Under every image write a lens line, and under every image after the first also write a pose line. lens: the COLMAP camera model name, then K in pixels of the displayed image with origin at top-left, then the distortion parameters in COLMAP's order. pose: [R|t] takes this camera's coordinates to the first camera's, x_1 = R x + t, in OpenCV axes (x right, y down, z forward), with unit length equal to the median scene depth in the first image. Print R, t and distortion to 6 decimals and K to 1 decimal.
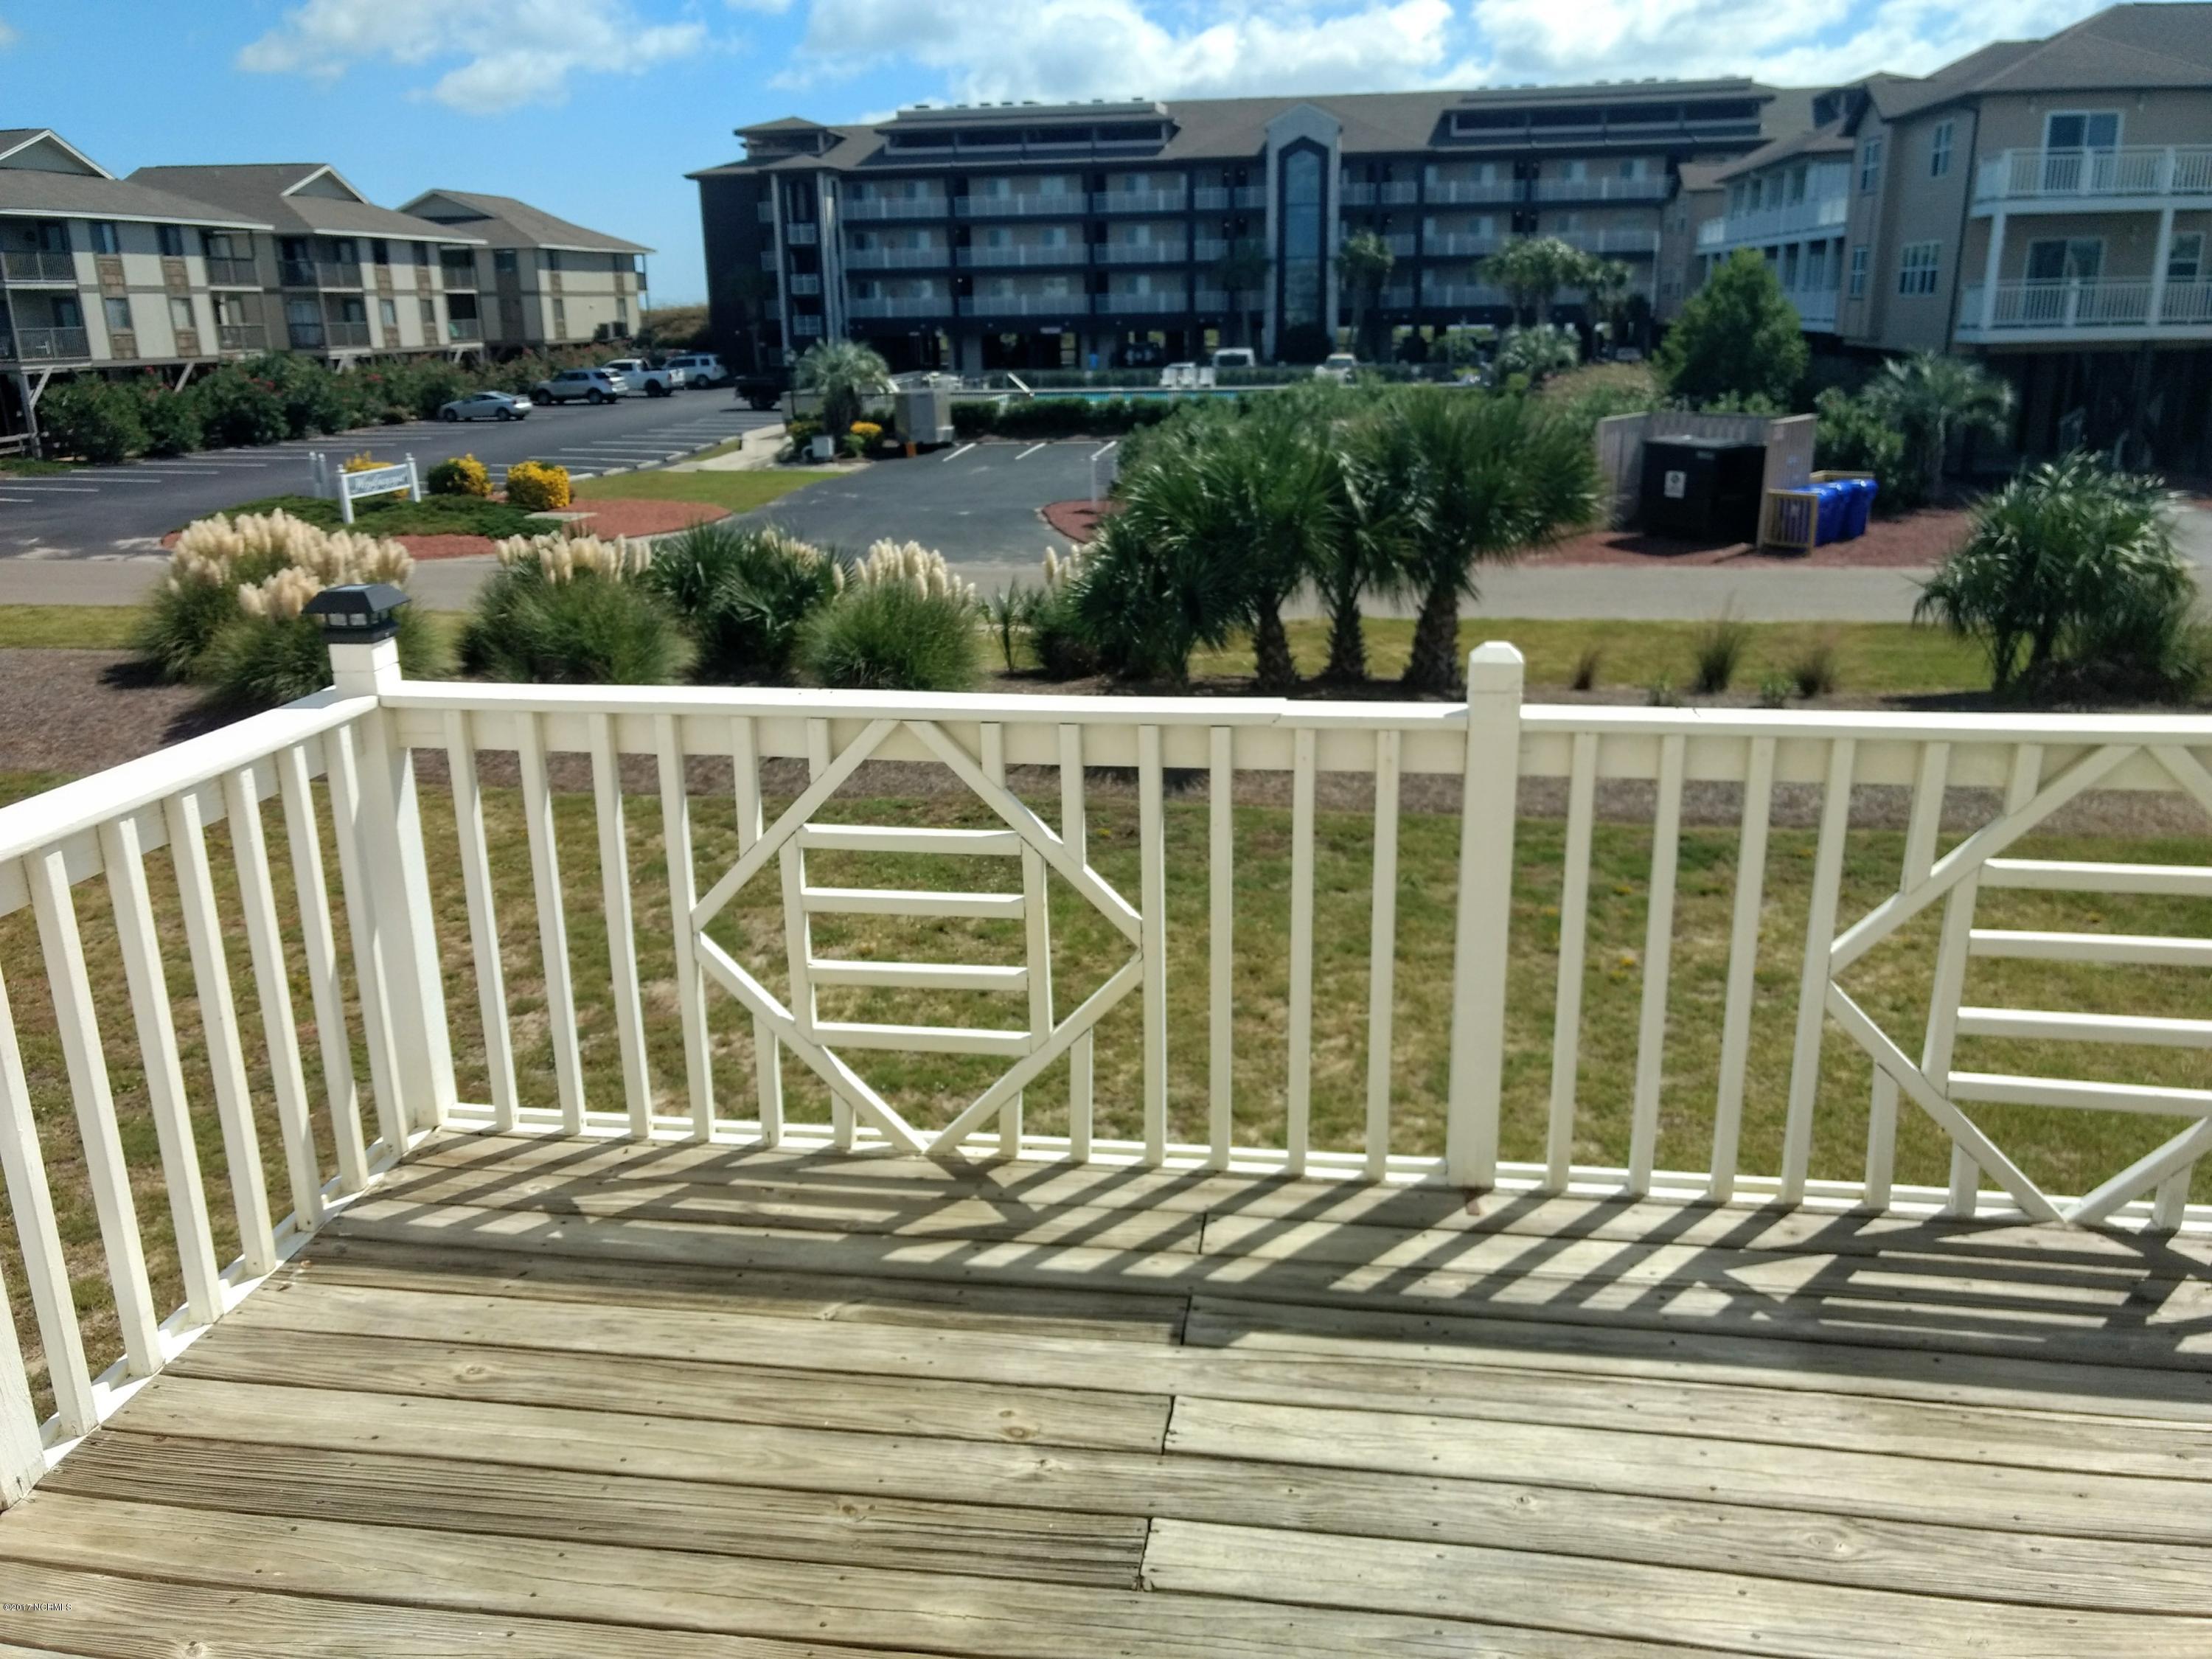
lens RADIAL K [[1737.1, 0, 1098.3], [0, 1737.1, 831.6], [0, 0, 1]] dist [0.033261, 0.010456]
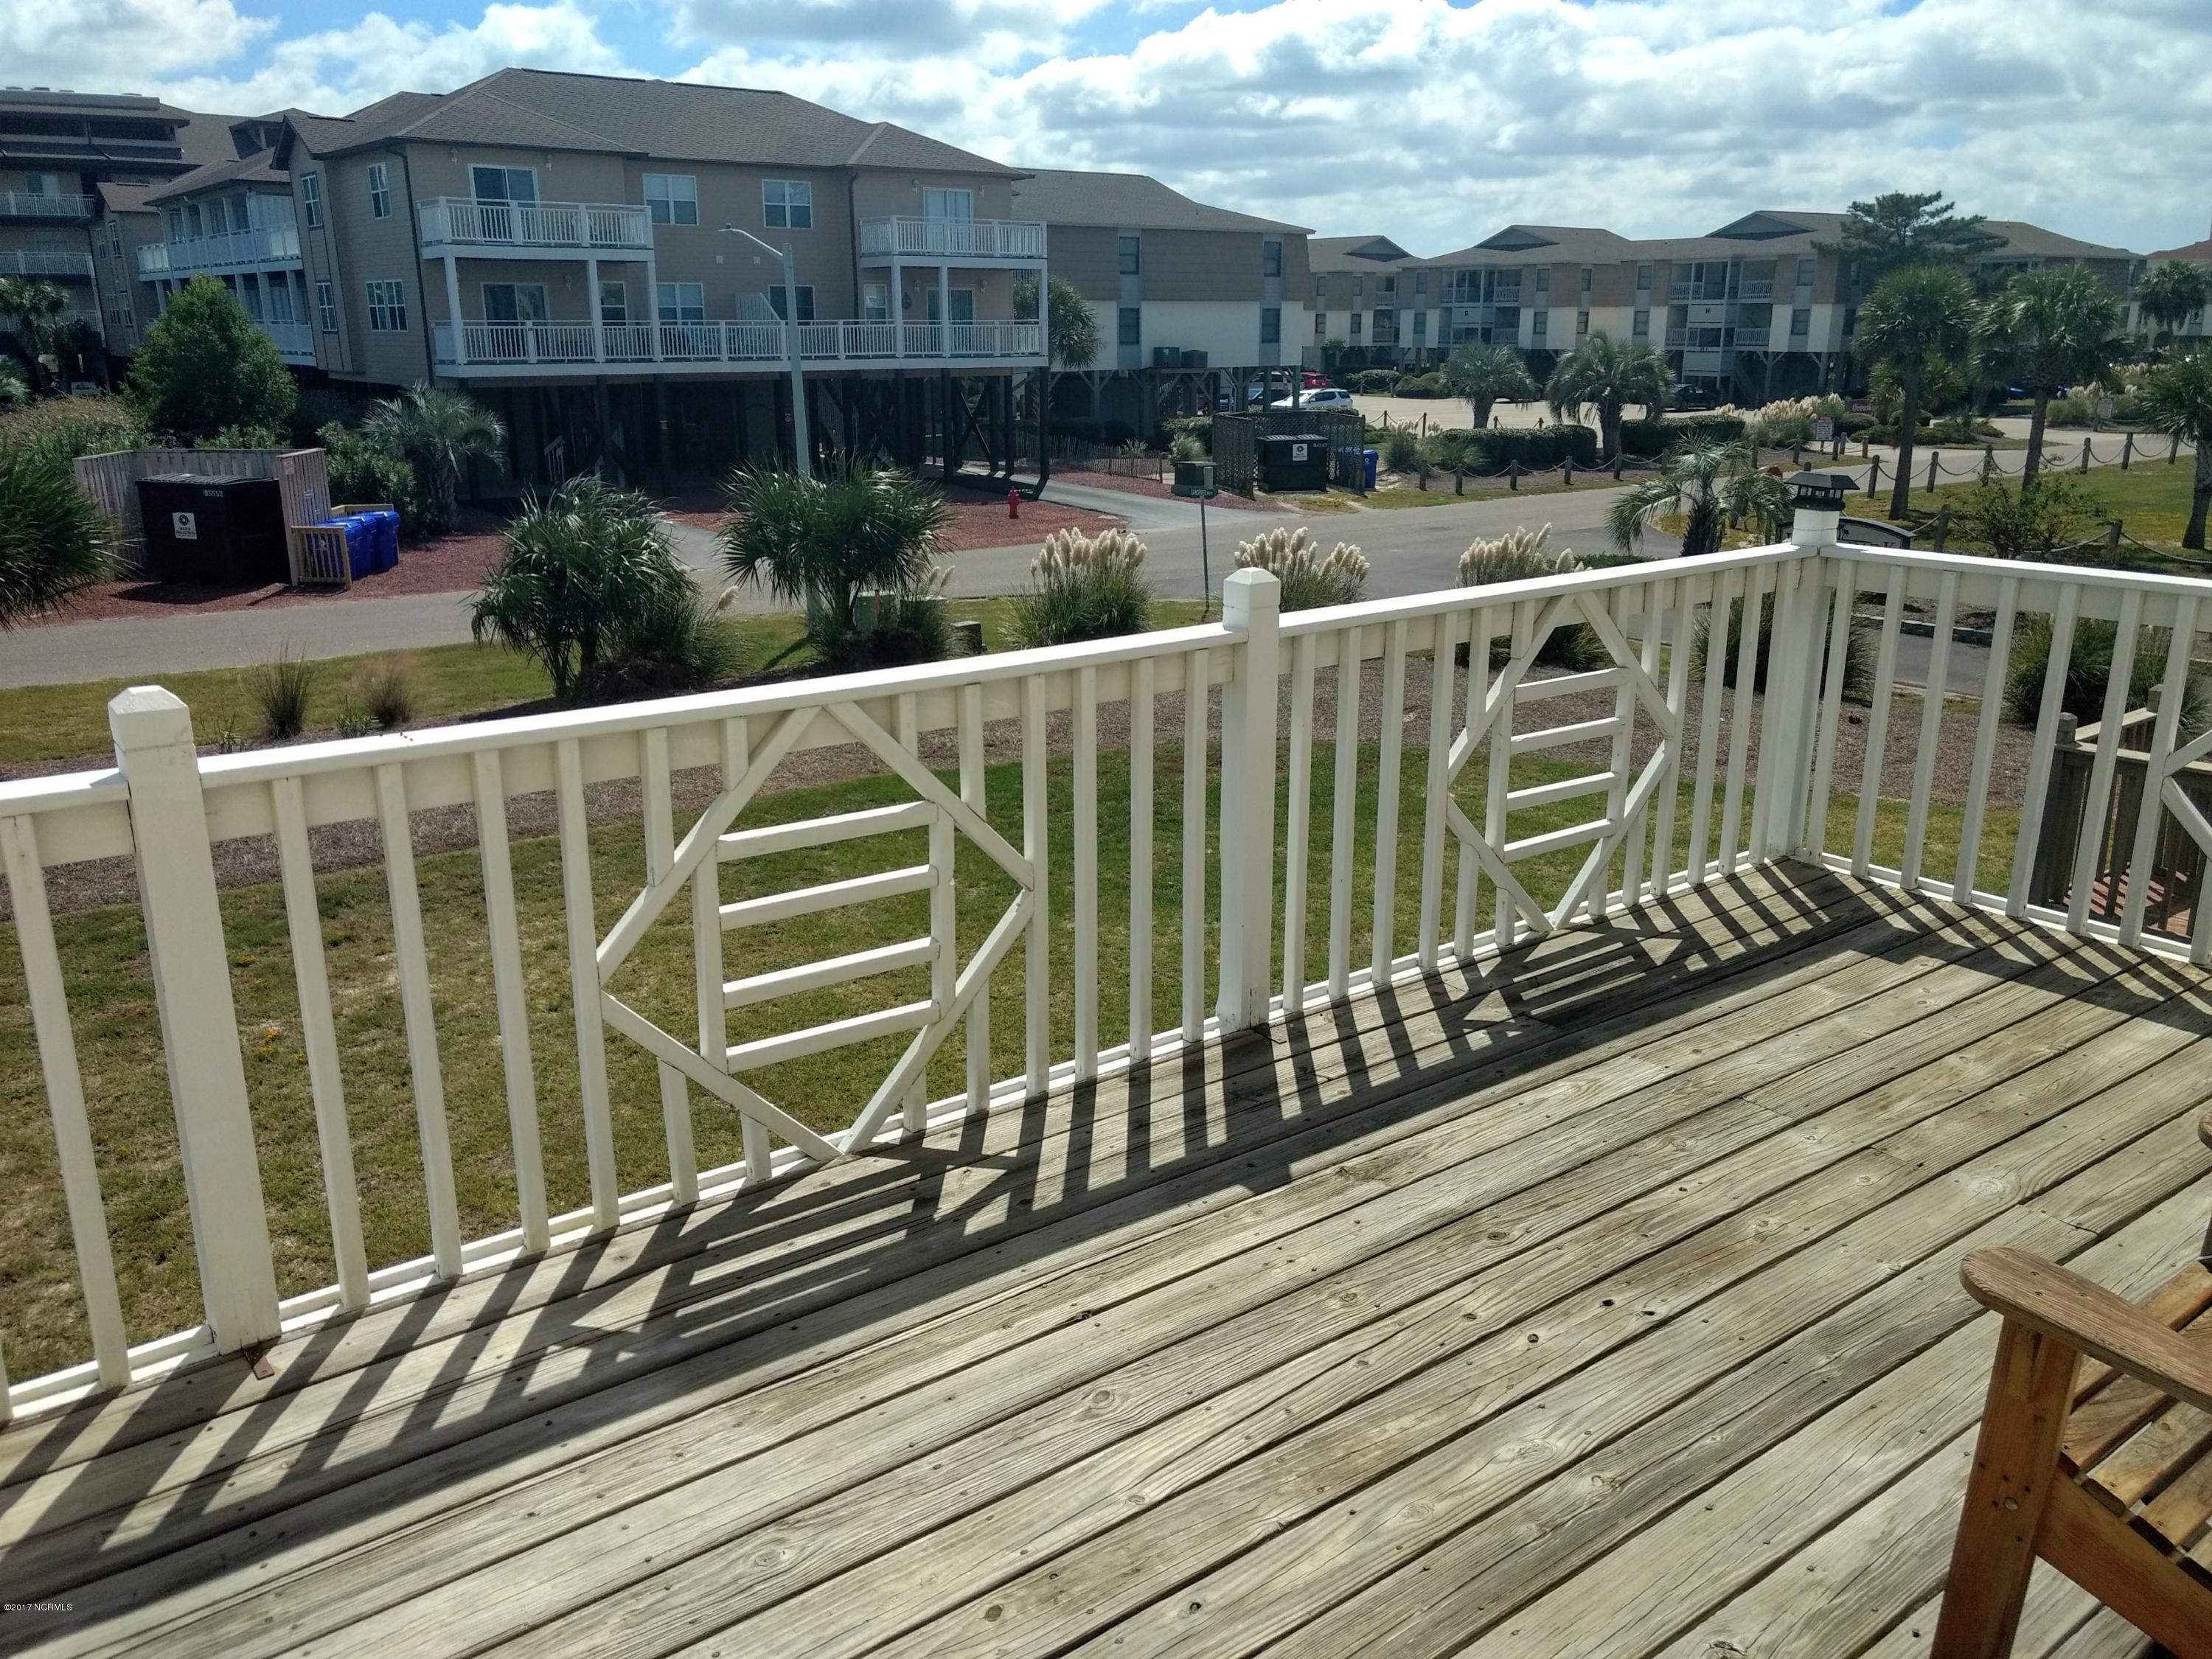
lens RADIAL K [[1737.1, 0, 1101.4], [0, 1737.1, 828.4], [0, 0, 1]] dist [0.033261, 0.010456]
pose [[0.701116, -0.184951, 0.688643, -0.031475], [0.198924, 0.978165, 0.060182, -0.004719], [-0.684738, 0.094793, 0.722598, 0.107809]]
